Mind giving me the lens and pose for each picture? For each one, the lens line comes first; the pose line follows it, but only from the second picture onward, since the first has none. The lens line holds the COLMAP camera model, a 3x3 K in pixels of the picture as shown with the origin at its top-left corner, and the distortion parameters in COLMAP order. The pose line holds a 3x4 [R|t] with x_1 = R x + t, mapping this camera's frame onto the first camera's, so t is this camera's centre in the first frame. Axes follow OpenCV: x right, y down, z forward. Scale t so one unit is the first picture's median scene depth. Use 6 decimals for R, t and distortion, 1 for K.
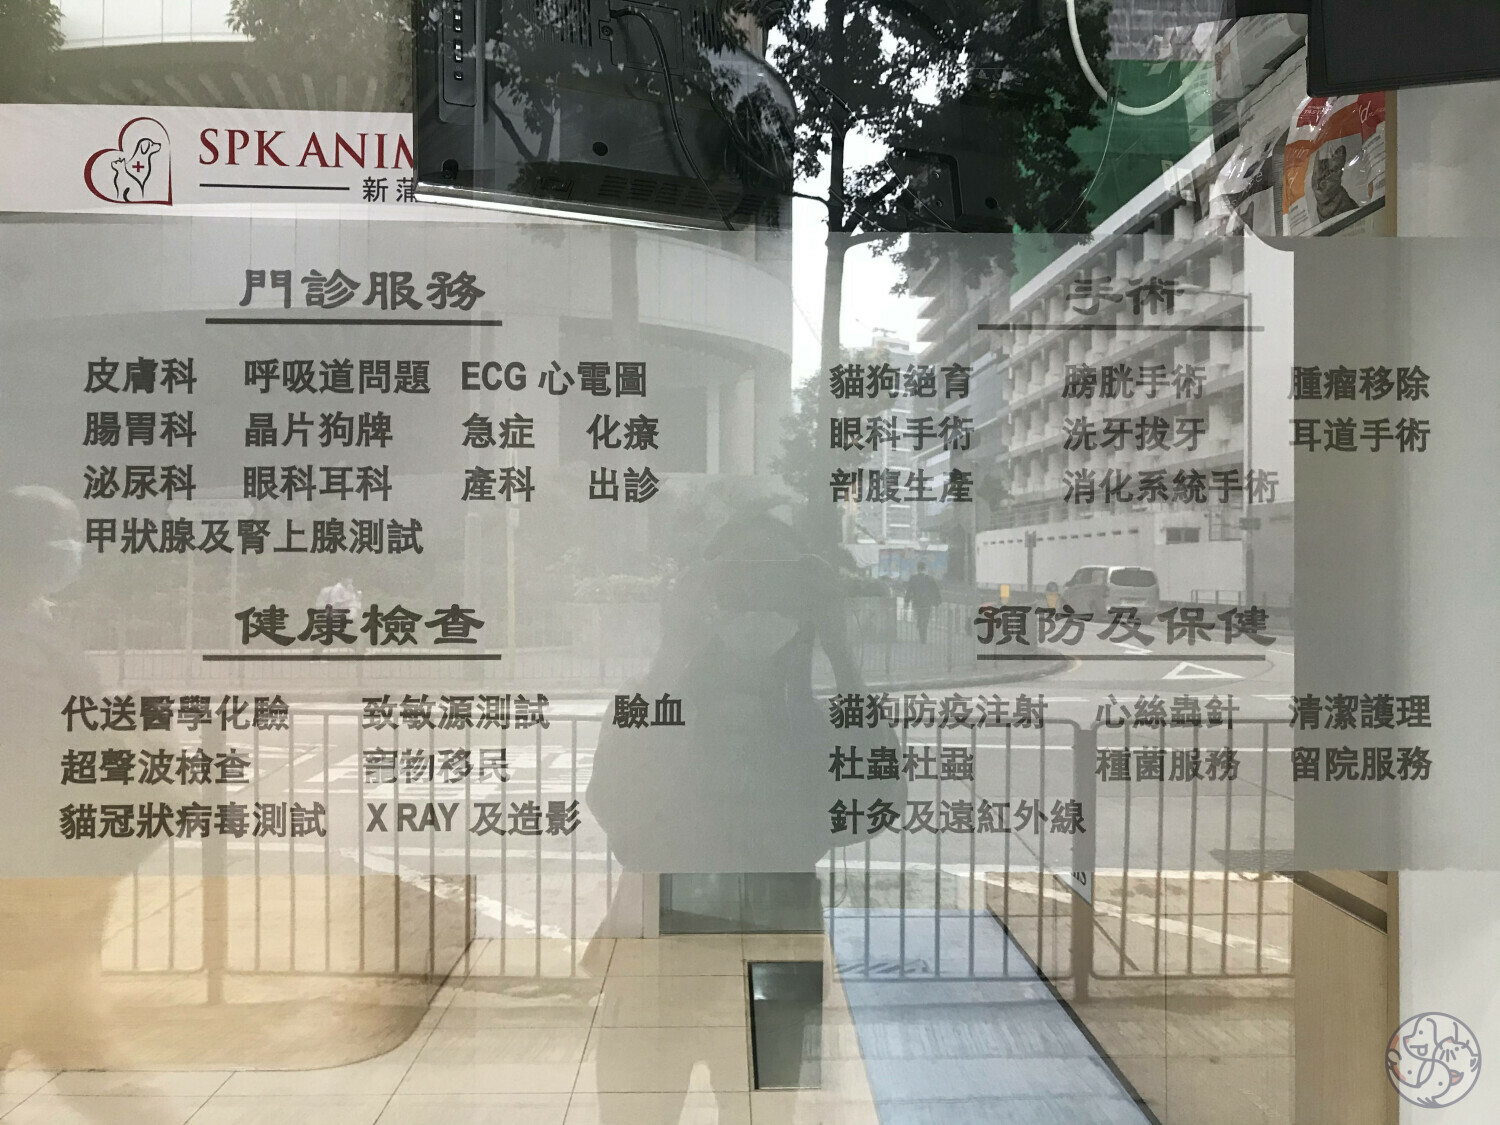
lens RADIAL K [[1225.2, 0, 779.8], [0, 1225.2, 580.4], [0, 0, 1]] dist [0.053719, -0.060781]
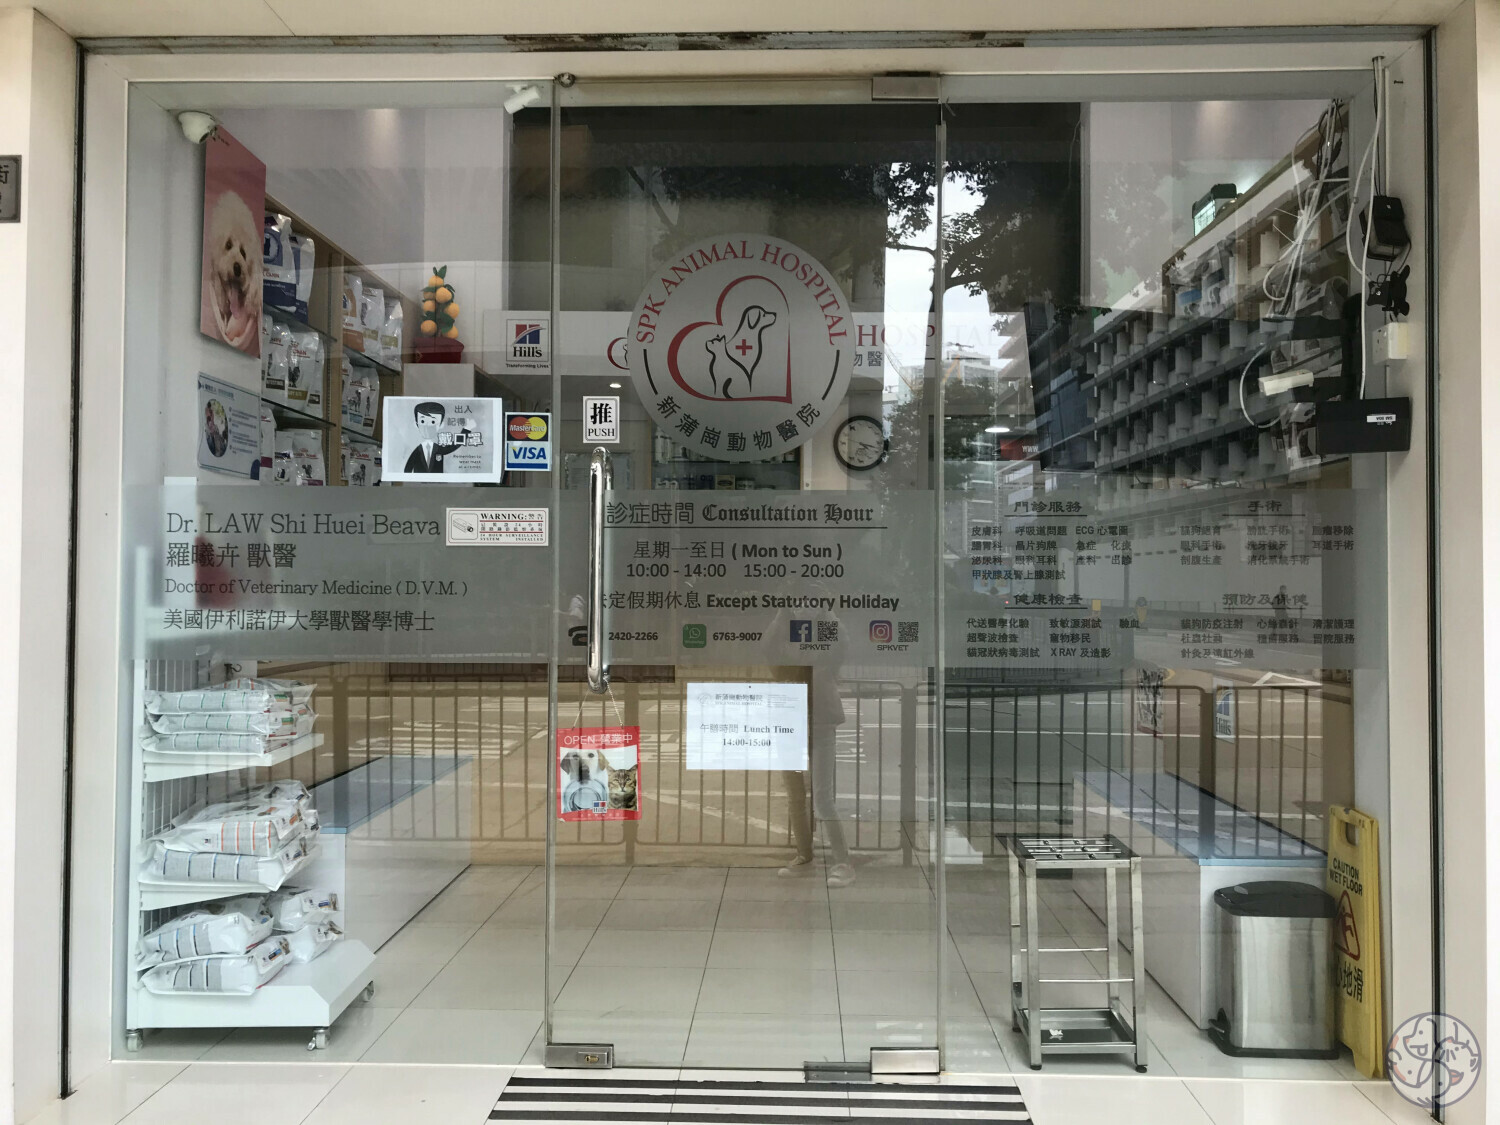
lens RADIAL K [[1228.5, 0, 756.6], [0, 1228.5, 560.1], [0, 0, 1]] dist [0.052036, -0.062965]
pose [[0.997031, -0.005179, -0.076821, -0.916320], [0.002873, 0.999543, -0.030096, 0.028359], [0.076942, 0.029786, 0.996591, -2.685702]]
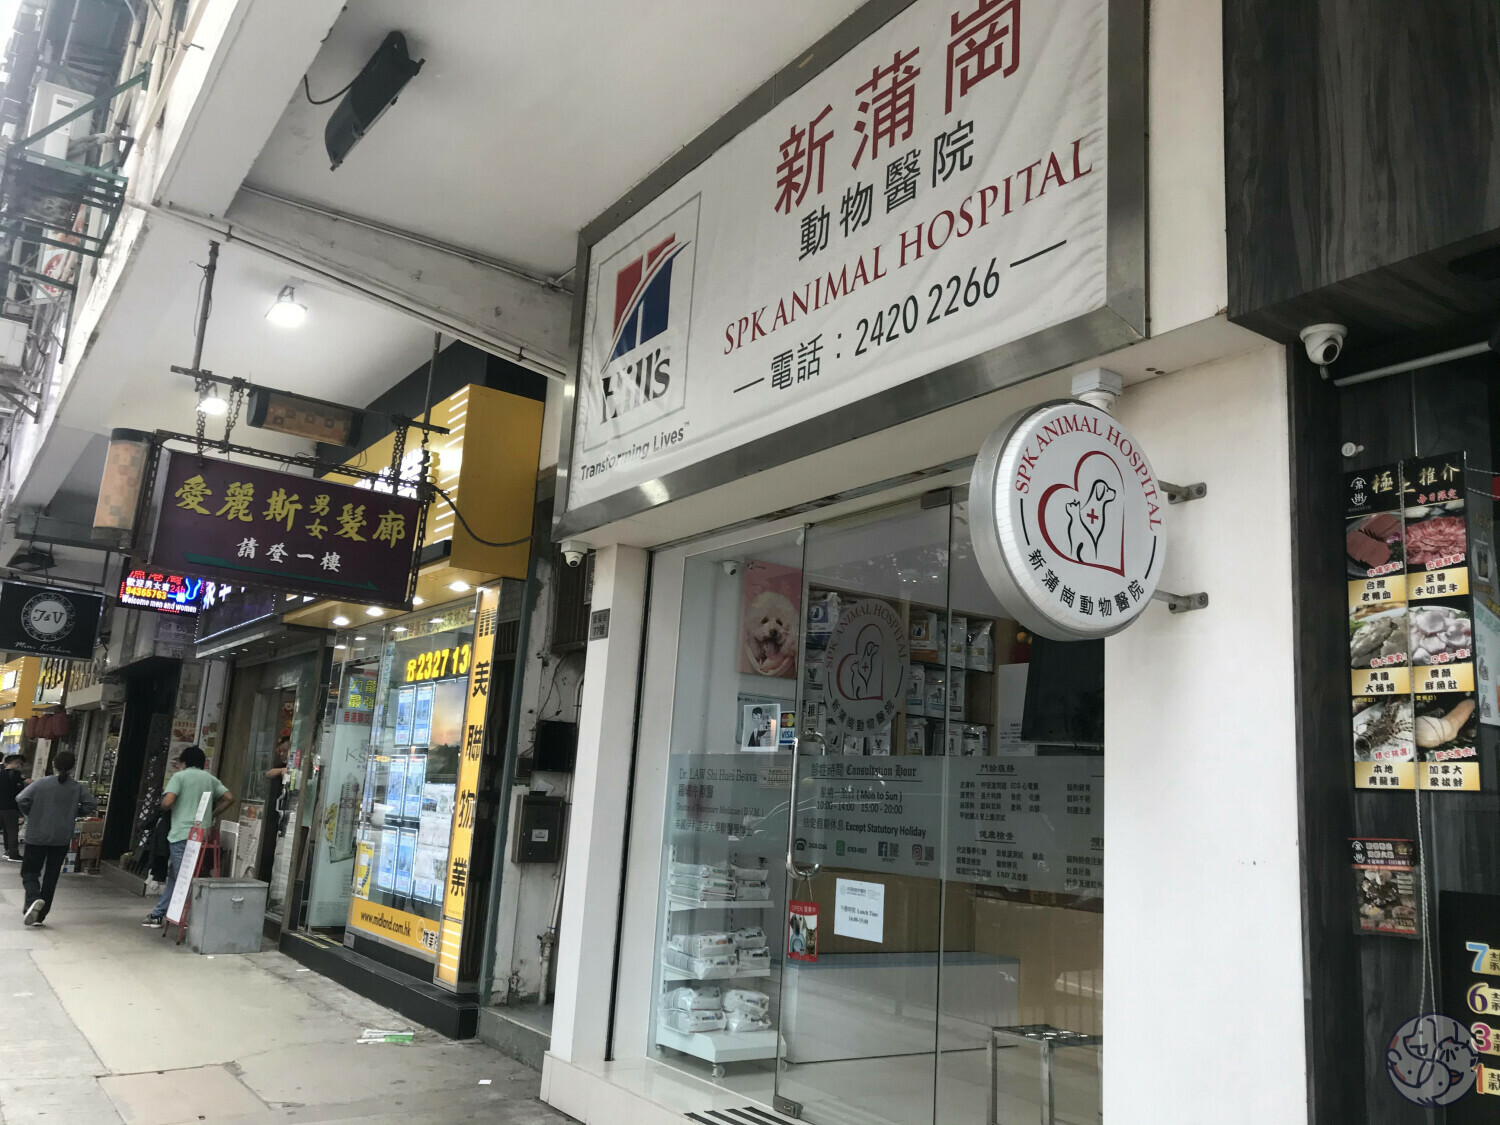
lens RADIAL K [[1186.4, 0, 750.1], [0, 1186.4, 551.3], [0, 0, 1]] dist [0.051009, -0.071427]
pose [[0.531119, -0.154365, -0.833117, 3.418088], [-0.060785, 0.973789, -0.219181, 0.035245], [0.845114, 0.167052, 0.507815, -2.571352]]
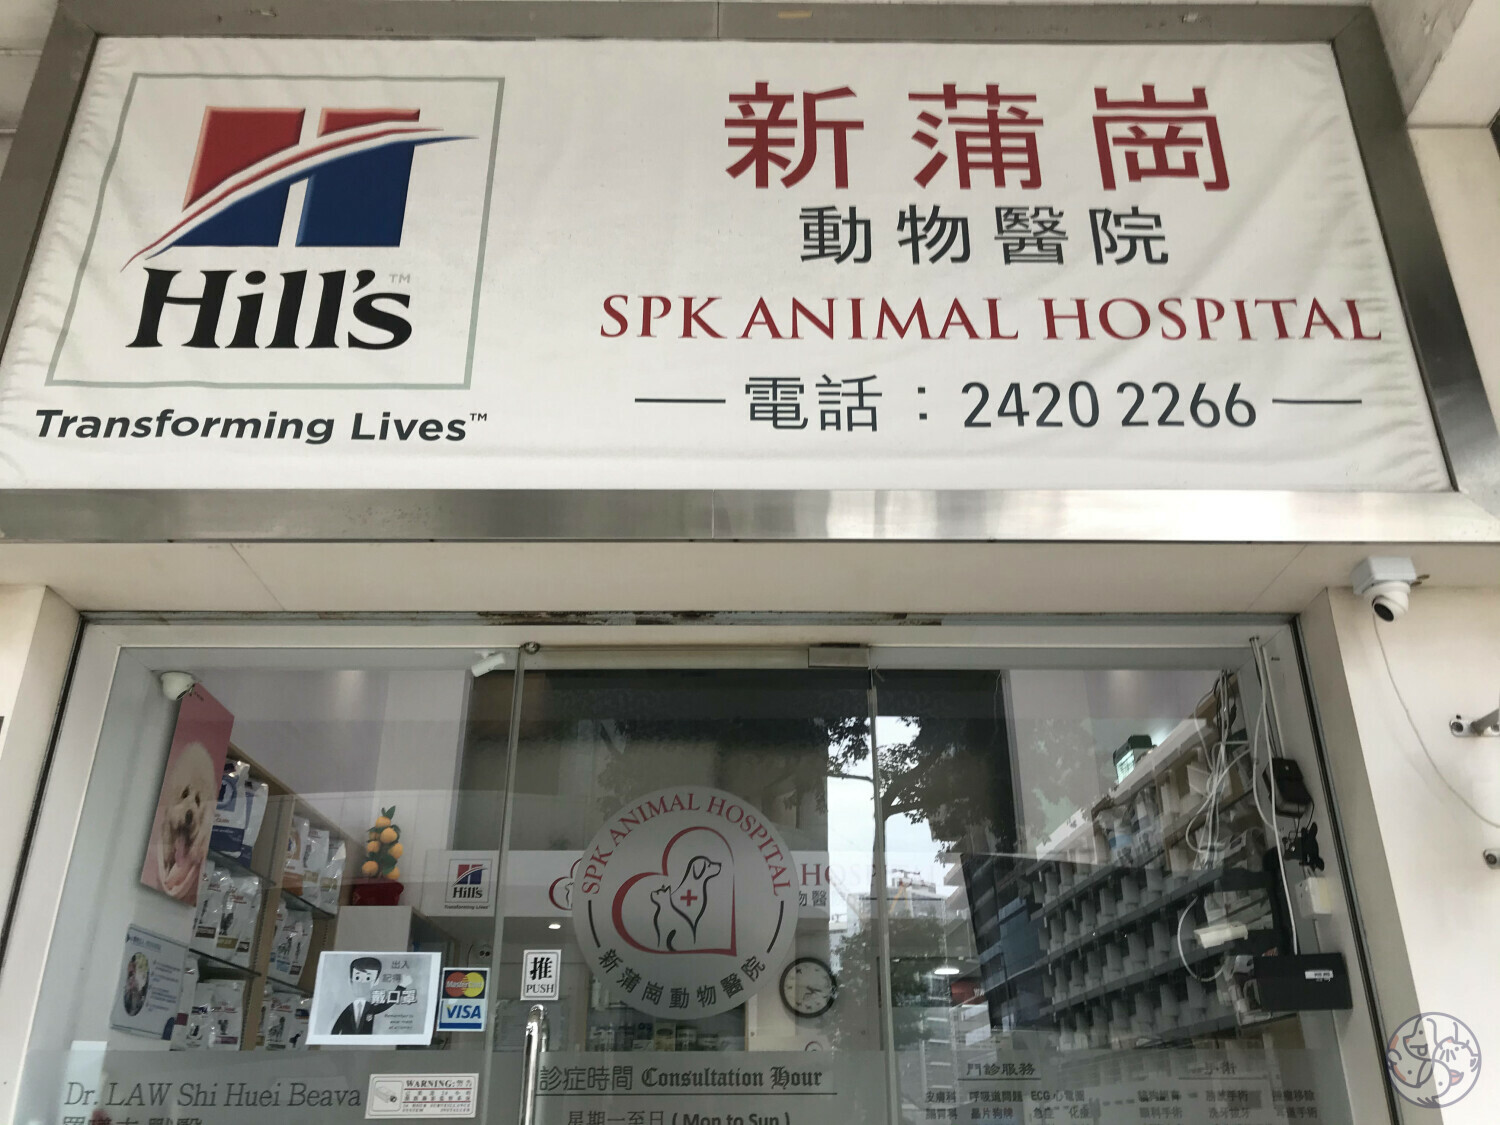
lens RADIAL K [[1228.5, 0, 756.6], [0, 1228.5, 560.1], [0, 0, 1]] dist [0.052036, -0.062965]
pose [[0.999429, -0.022738, -0.024989, -0.912454], [0.009648, 0.900919, -0.433879, -0.018027], [0.032378, 0.433390, 0.900625, -2.828869]]
